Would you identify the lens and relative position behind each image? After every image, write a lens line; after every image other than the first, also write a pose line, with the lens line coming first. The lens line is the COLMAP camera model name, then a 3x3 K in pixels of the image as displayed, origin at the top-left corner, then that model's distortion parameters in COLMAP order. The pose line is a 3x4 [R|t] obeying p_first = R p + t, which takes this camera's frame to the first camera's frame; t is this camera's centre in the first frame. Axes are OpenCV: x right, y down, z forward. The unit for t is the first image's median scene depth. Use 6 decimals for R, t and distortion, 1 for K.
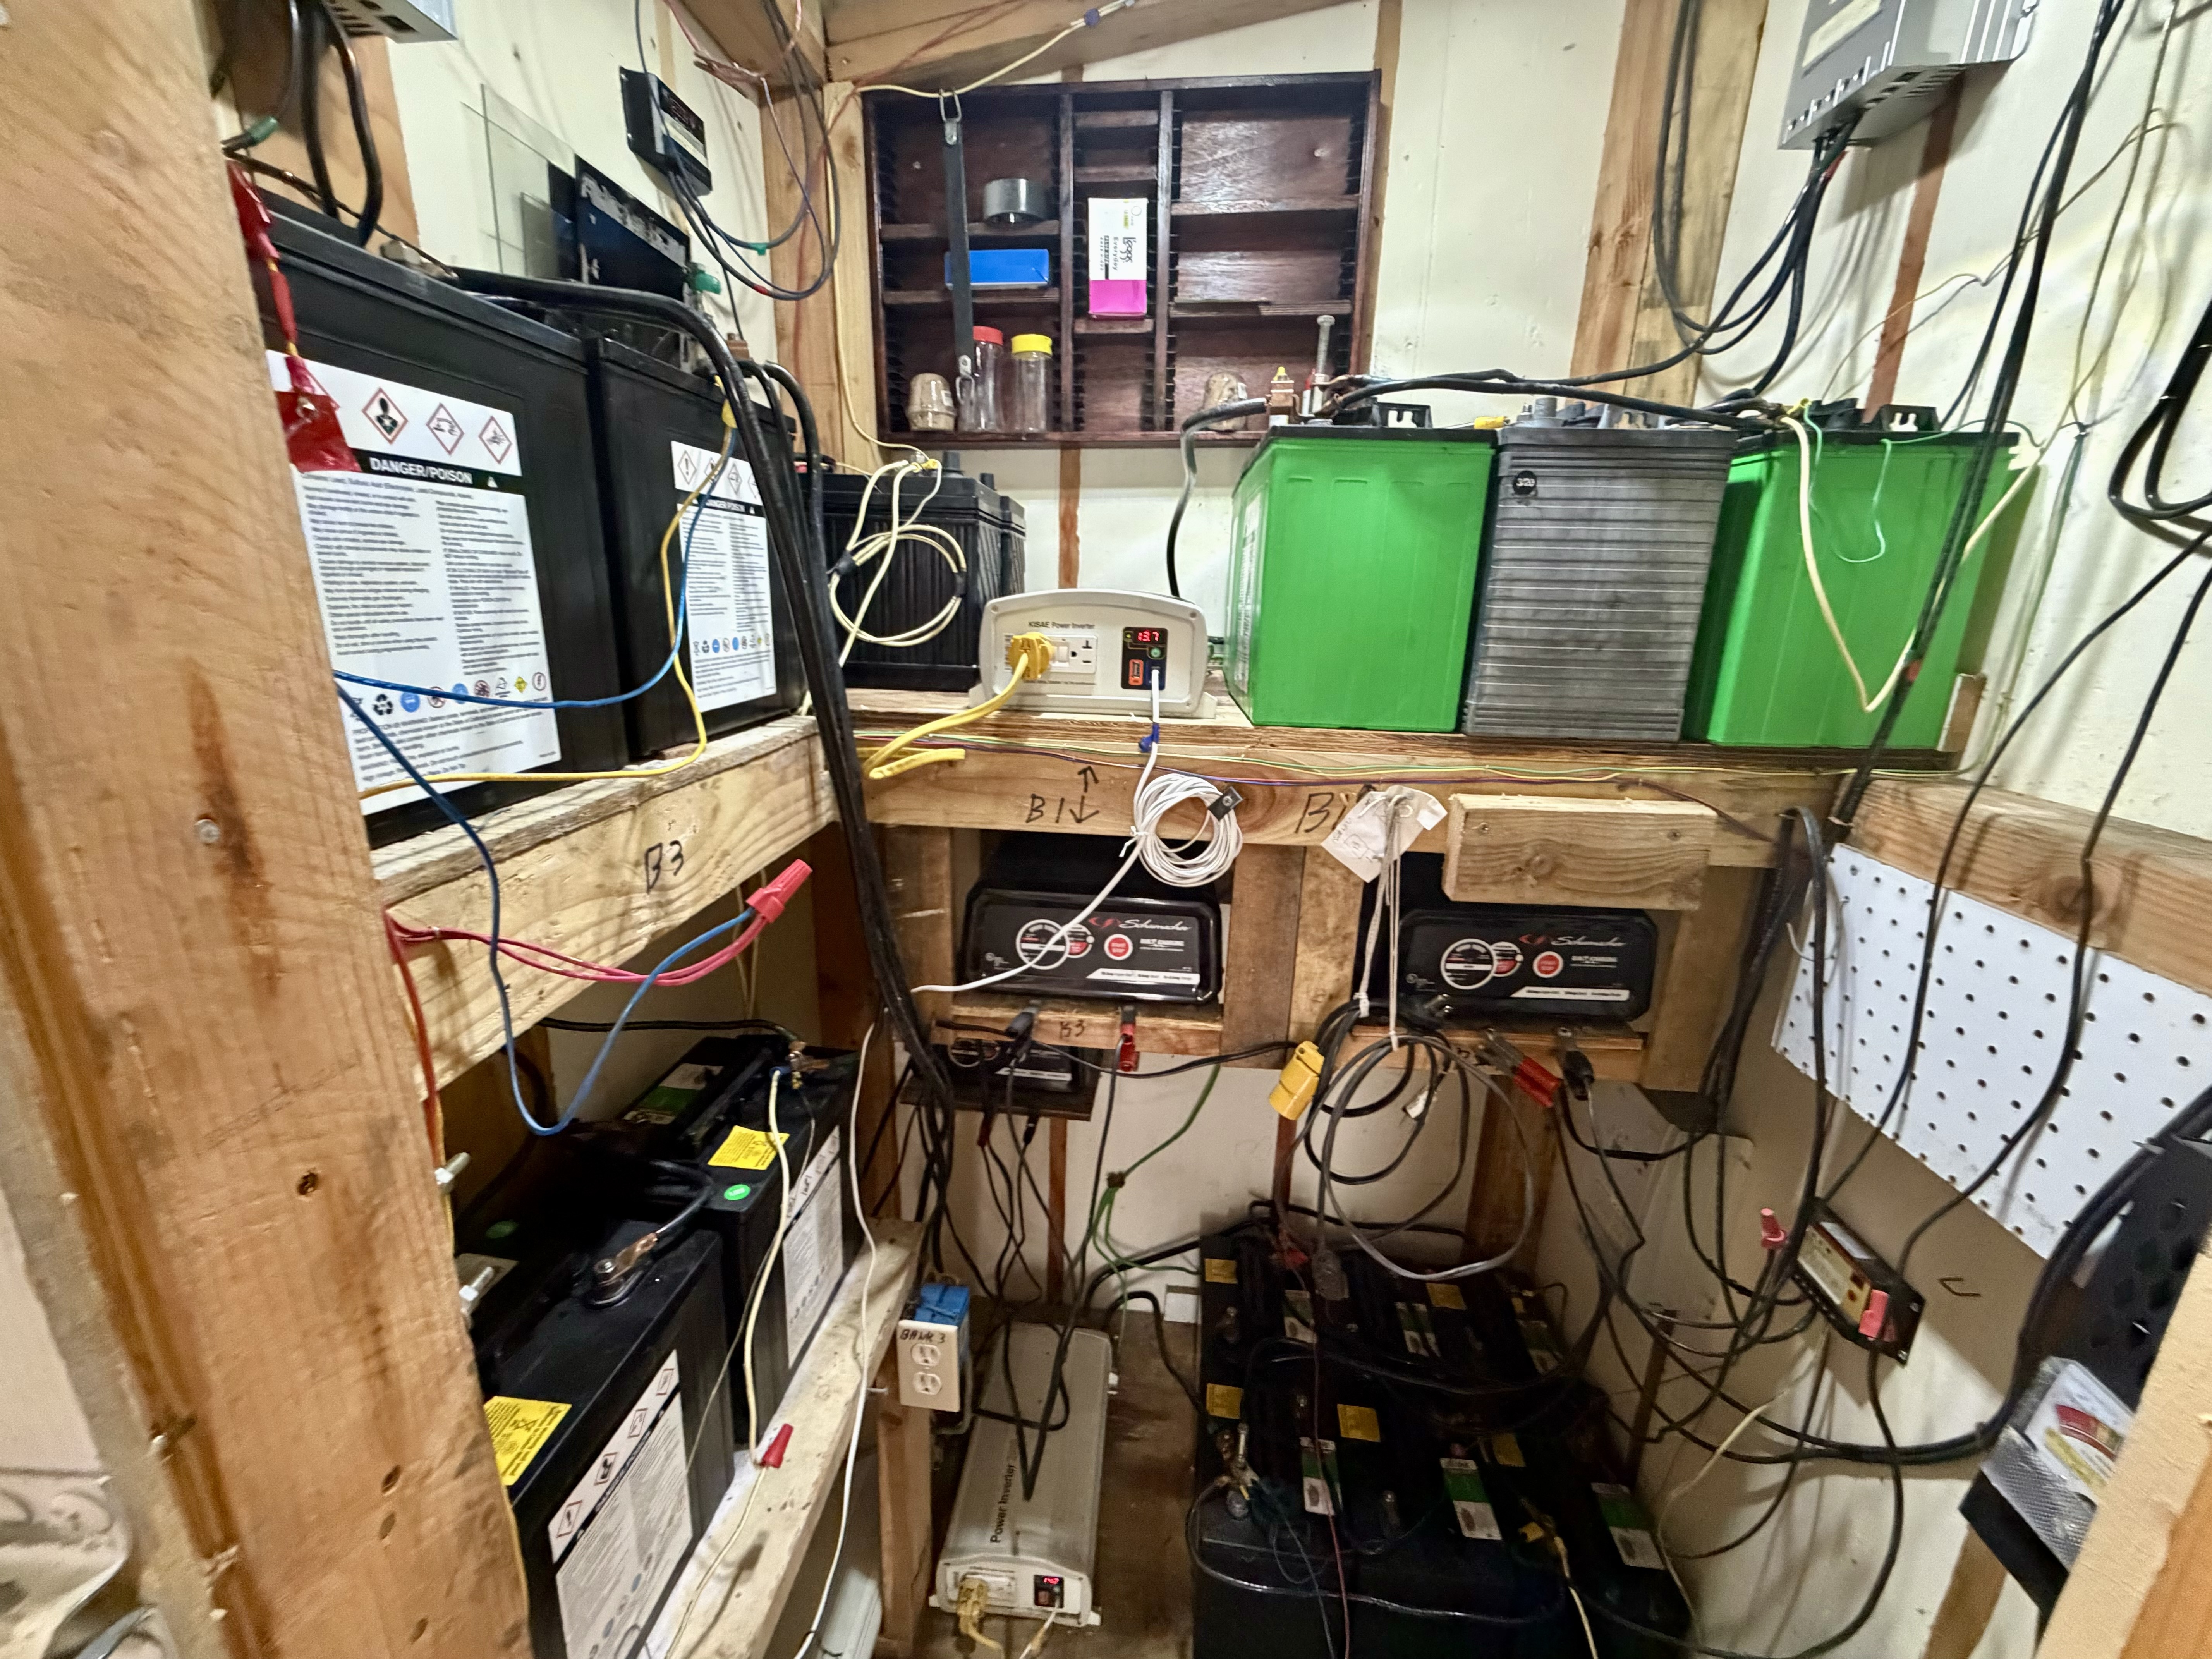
lens RADIAL K [[884.6, 0, 1101.9], [0, 884.6, 827.4], [0, 0, 1]] dist [0.001051, 0.000567]
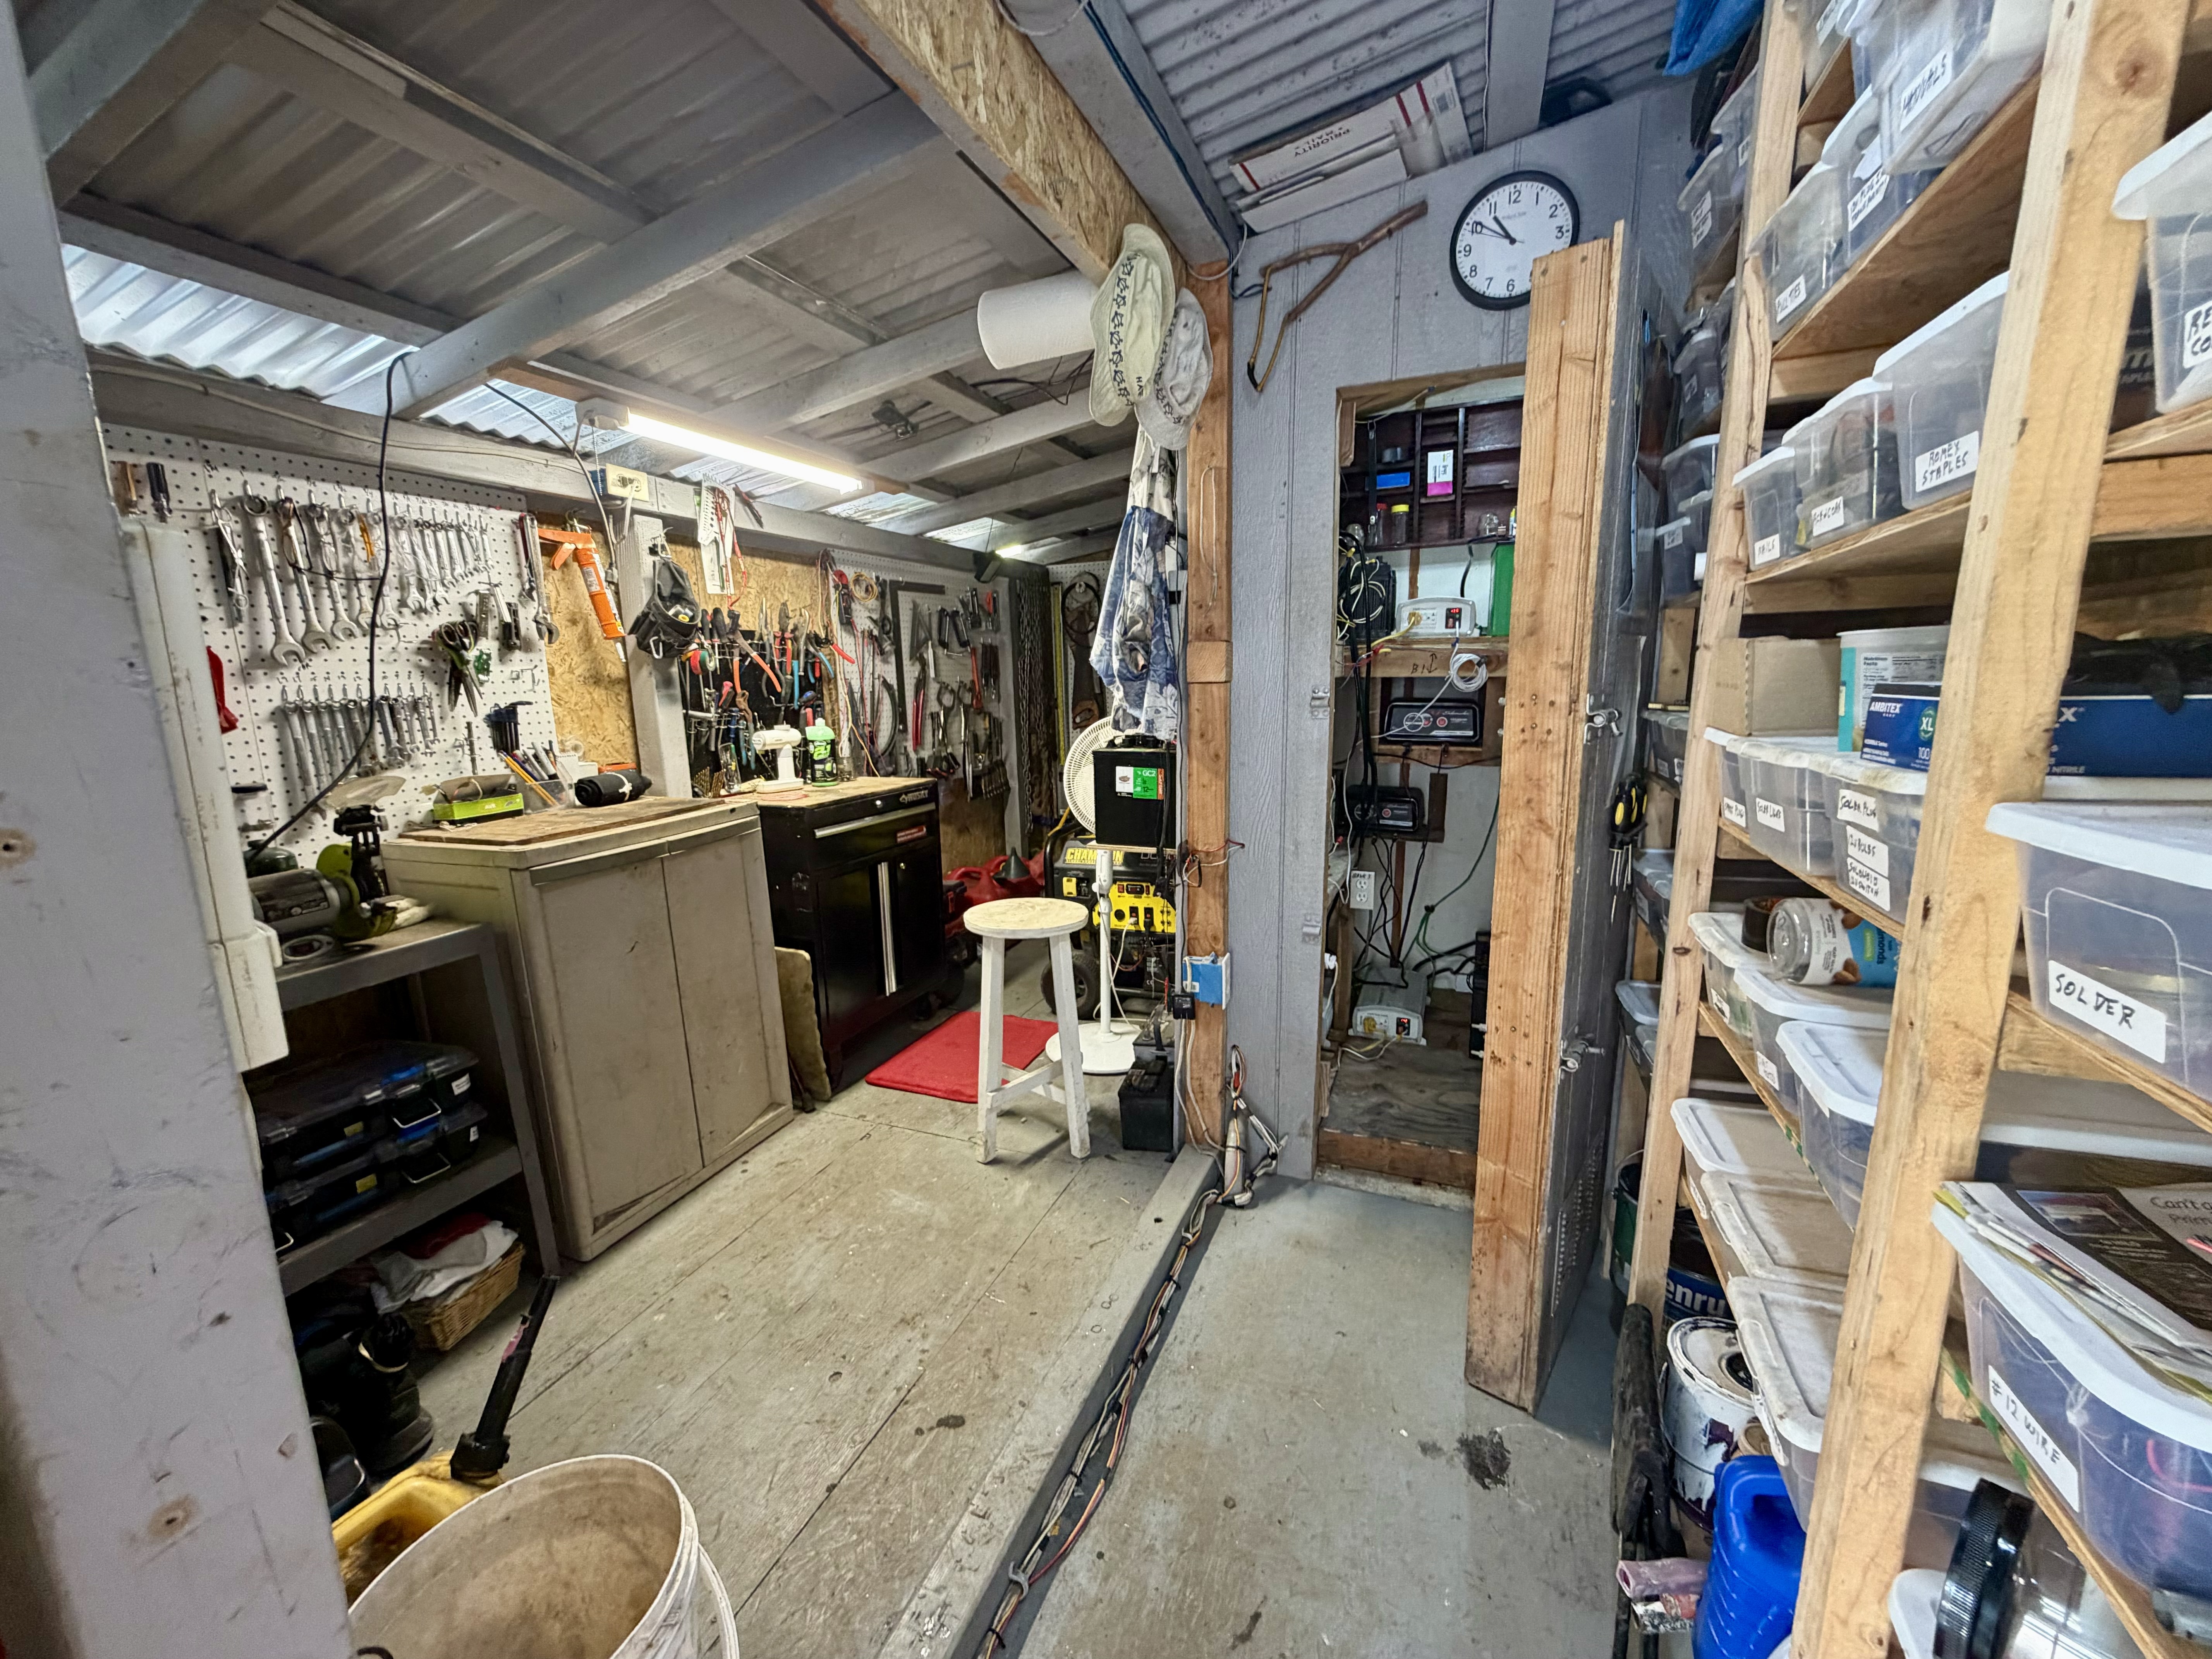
lens RADIAL K [[884.6, 0, 1110.2], [0, 884.6, 837.9], [0, 0, 1]] dist [0.001051, 0.000567]
pose [[0.956363, 0.013075, -0.291888, -0.125358], [-0.038007, 0.996077, -0.079911, 0.589201], [0.289698, 0.087518, 0.953108, -1.498239]]
